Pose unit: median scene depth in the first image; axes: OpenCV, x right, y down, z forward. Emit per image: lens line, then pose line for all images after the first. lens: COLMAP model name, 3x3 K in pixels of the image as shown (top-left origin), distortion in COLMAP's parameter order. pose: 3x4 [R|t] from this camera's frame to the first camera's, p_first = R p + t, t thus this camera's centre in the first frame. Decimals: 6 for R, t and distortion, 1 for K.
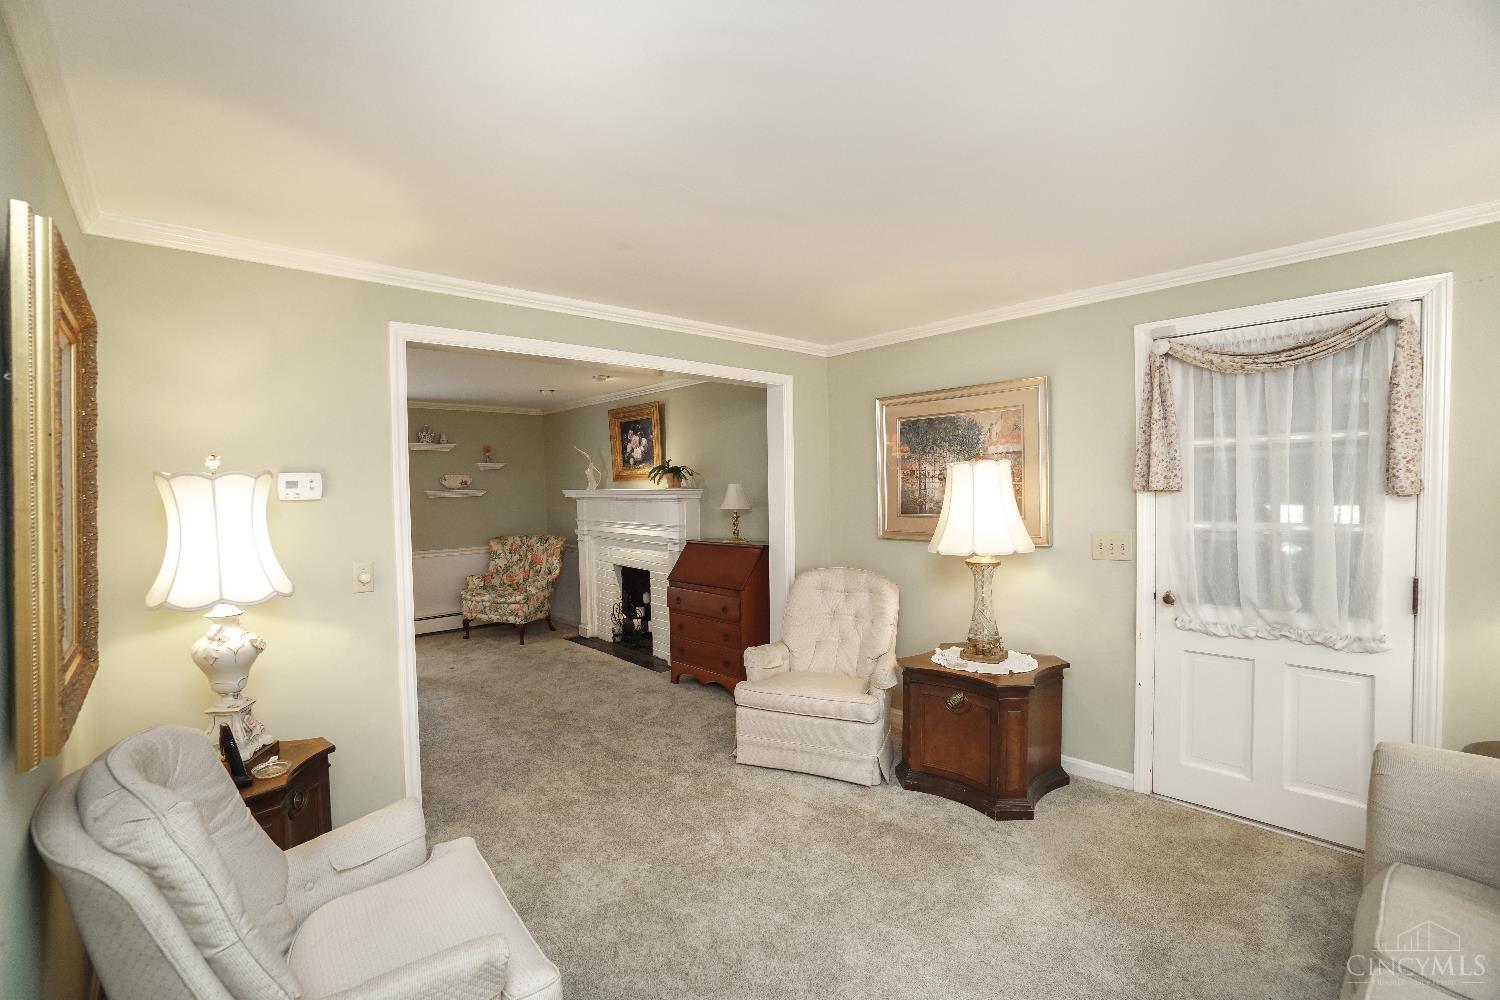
lens RADIAL K [[710.7, 0, 747.6], [0, 710.7, 504.2], [0, 0, 1]] dist [-0.003966, 0.000613]
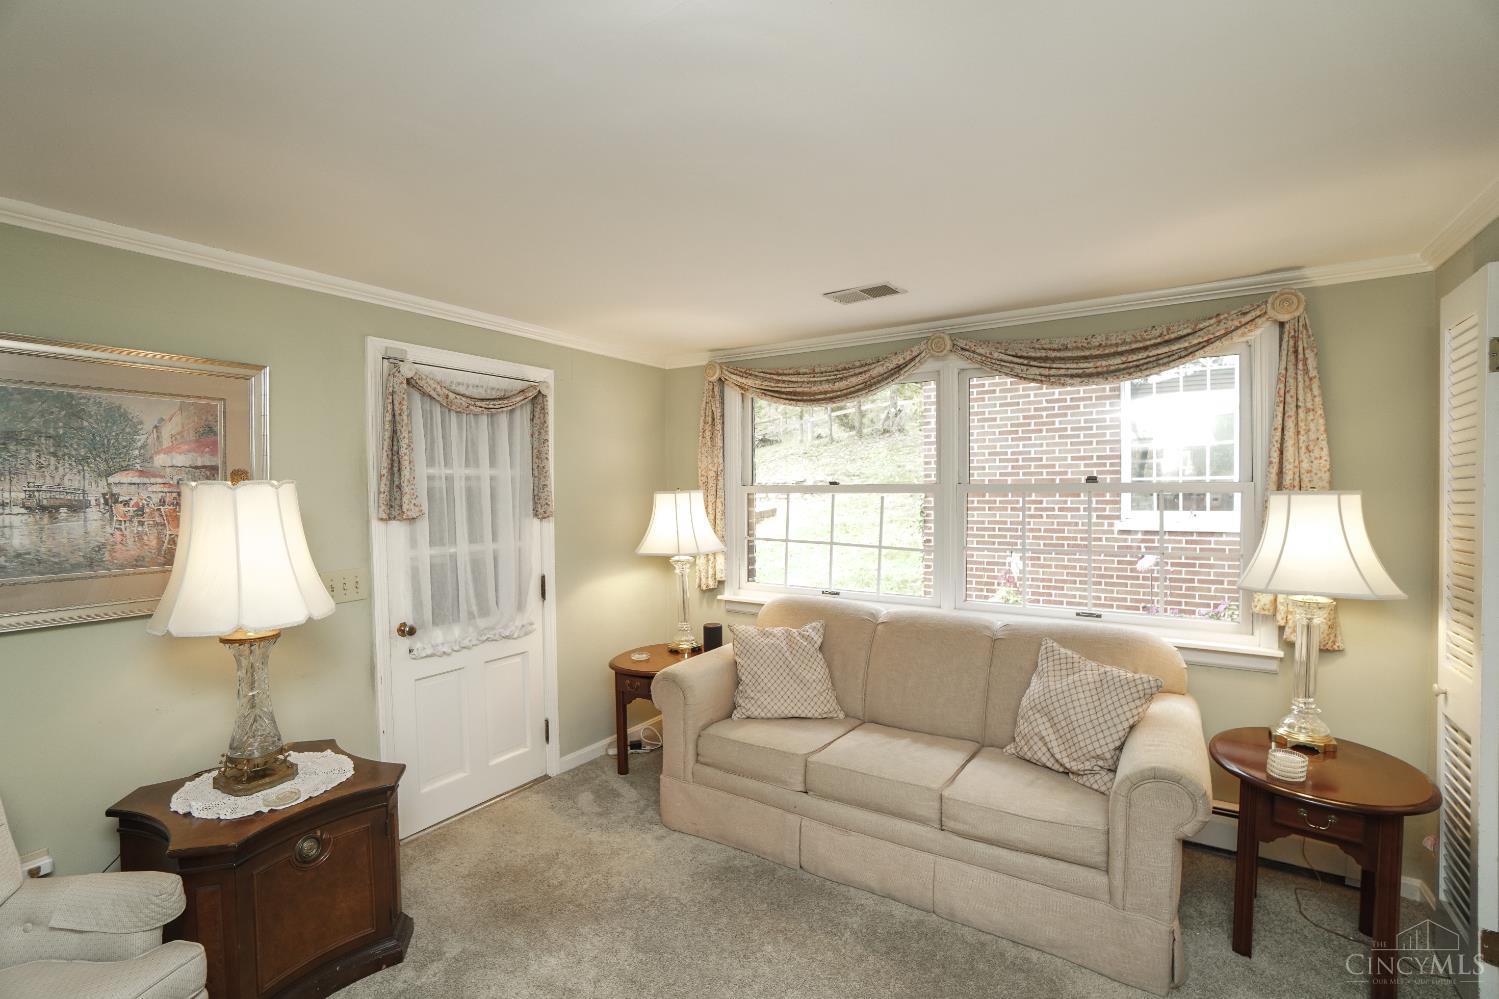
lens RADIAL K [[710.2, 0, 747.1], [0, 710.2, 503.7], [0, 0, 1]] dist [-0.003966, 0.000613]
pose [[-0.269754, -0.001420, 0.962928, -0.463486], [0.032893, 0.999402, 0.010688, -0.034948], [-0.962367, 0.034557, -0.269546, 0.814730]]
